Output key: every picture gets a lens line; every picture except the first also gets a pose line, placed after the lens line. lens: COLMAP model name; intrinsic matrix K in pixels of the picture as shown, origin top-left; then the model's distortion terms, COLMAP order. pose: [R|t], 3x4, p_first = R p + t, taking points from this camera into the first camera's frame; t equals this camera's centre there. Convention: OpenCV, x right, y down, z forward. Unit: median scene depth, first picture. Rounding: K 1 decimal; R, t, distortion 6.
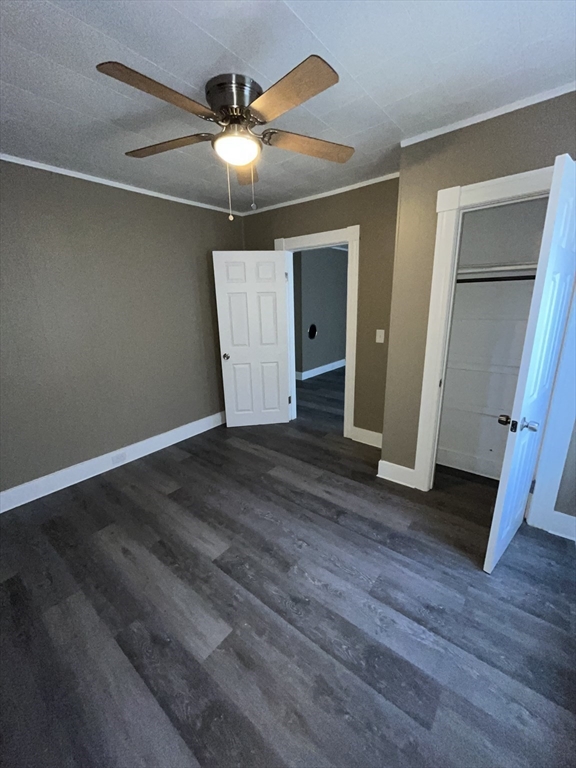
lens RADIAL K [[309.9, 0, 289.9], [0, 309.9, 382.6], [0, 0, 1]] dist [-0.003096, -0.000338]
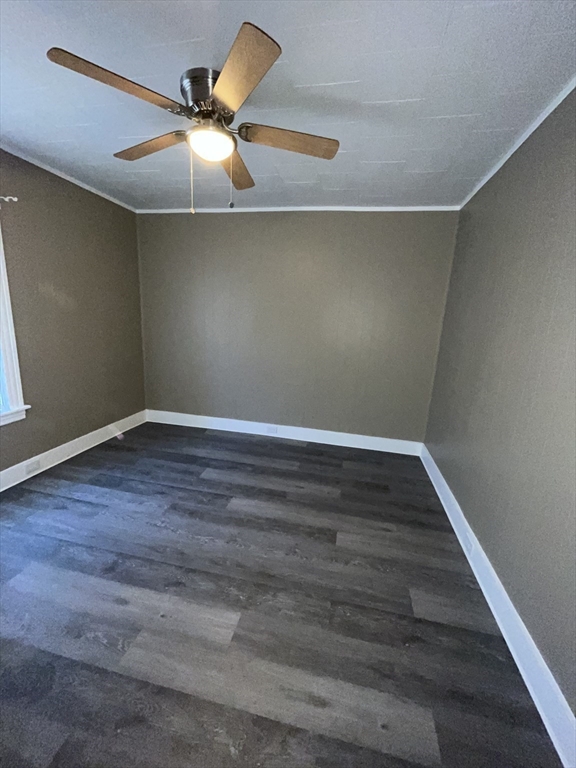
lens RADIAL K [[309.9, 0, 289.9], [0, 309.9, 382.6], [0, 0, 1]] dist [-0.003096, -0.000338]
pose [[-0.892180, 0.076879, -0.445090, 0.084825], [-0.140877, 0.888890, 0.435922, -0.460313], [0.429149, 0.451623, -0.782219, 1.872376]]
